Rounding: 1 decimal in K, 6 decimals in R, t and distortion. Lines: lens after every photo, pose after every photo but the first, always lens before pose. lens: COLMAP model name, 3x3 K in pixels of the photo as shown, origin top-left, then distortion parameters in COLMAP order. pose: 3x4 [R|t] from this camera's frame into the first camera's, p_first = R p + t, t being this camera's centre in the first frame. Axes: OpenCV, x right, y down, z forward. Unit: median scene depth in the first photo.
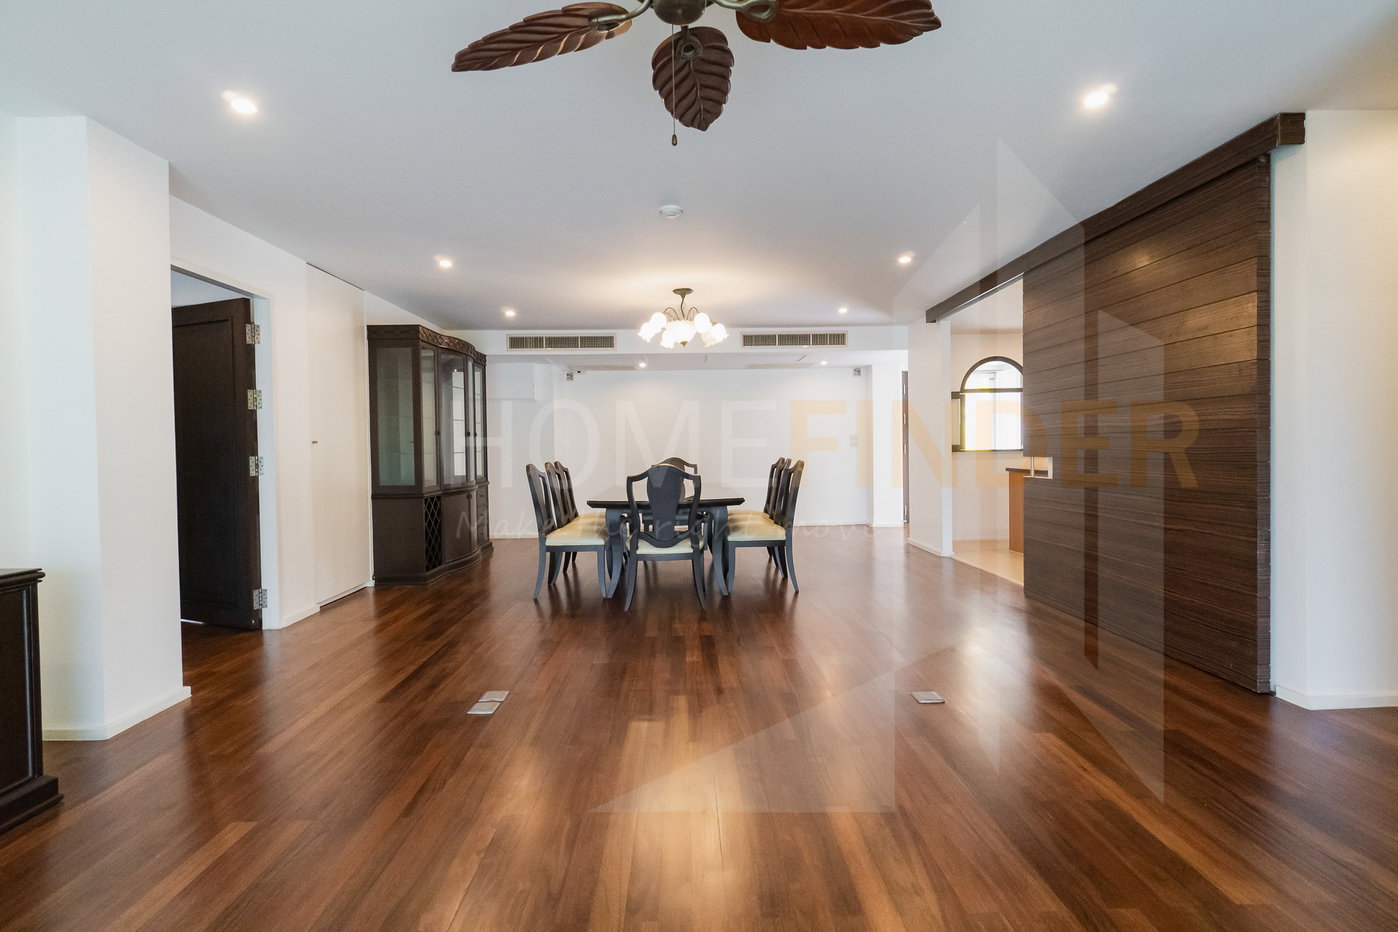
lens RADIAL K [[669.3, 0, 700.7], [0, 669.3, 460.4], [0, 0, 1]] dist [-0.005239, 0.000423]
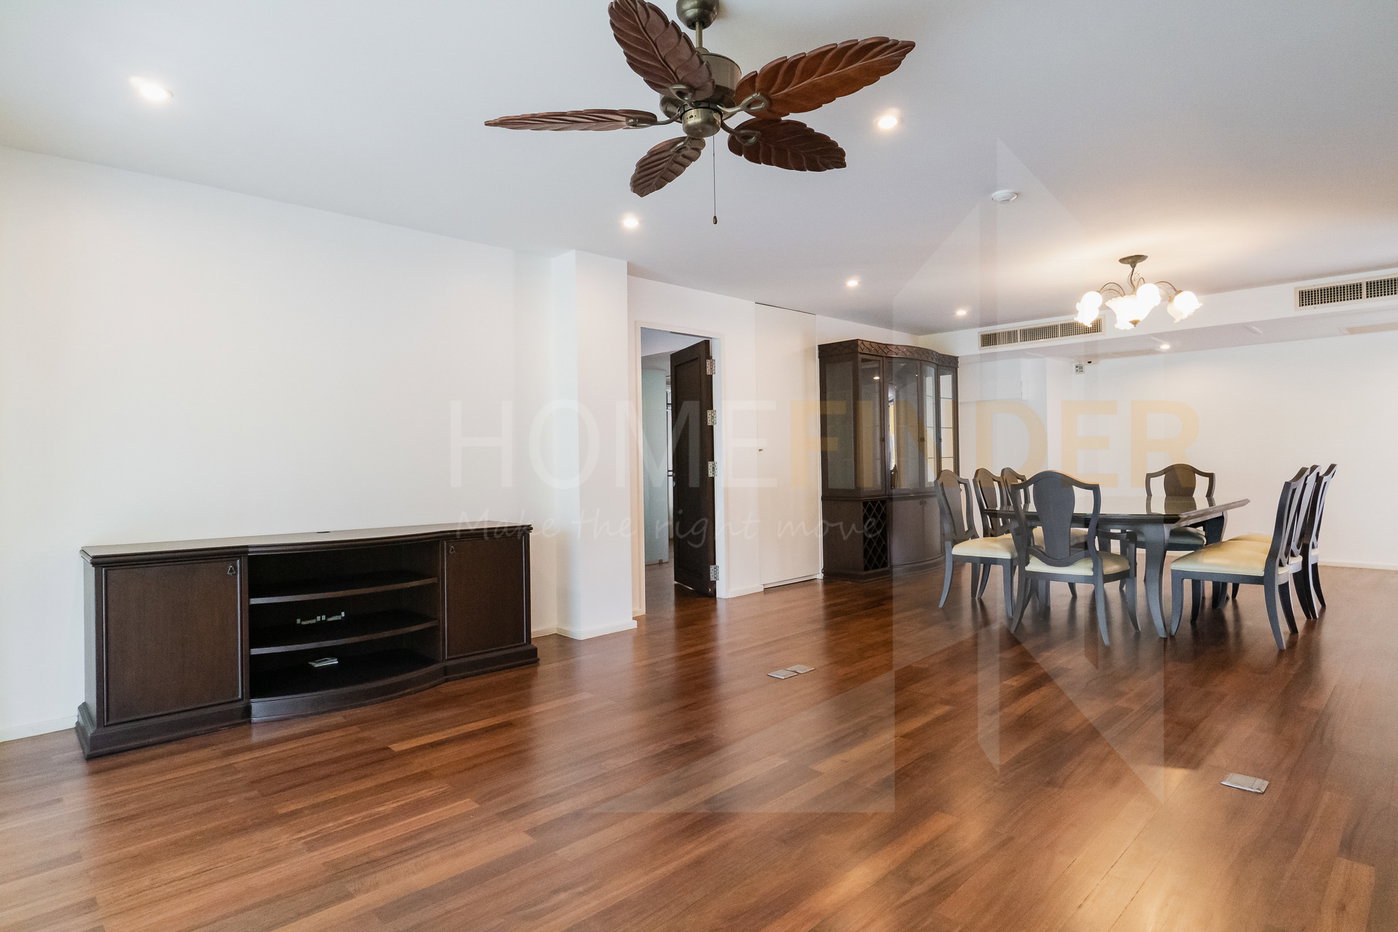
lens RADIAL K [[758.8, 0, 698.0], [0, 758.8, 461.0], [0, 0, 1]] dist [-0.004877, -0.001222]
pose [[0.681825, -0.000491, -0.731515, 0.293968], [-0.006807, 0.999952, -0.007016, 0.002740], [0.731483, 0.009763, 0.681789, -0.013293]]
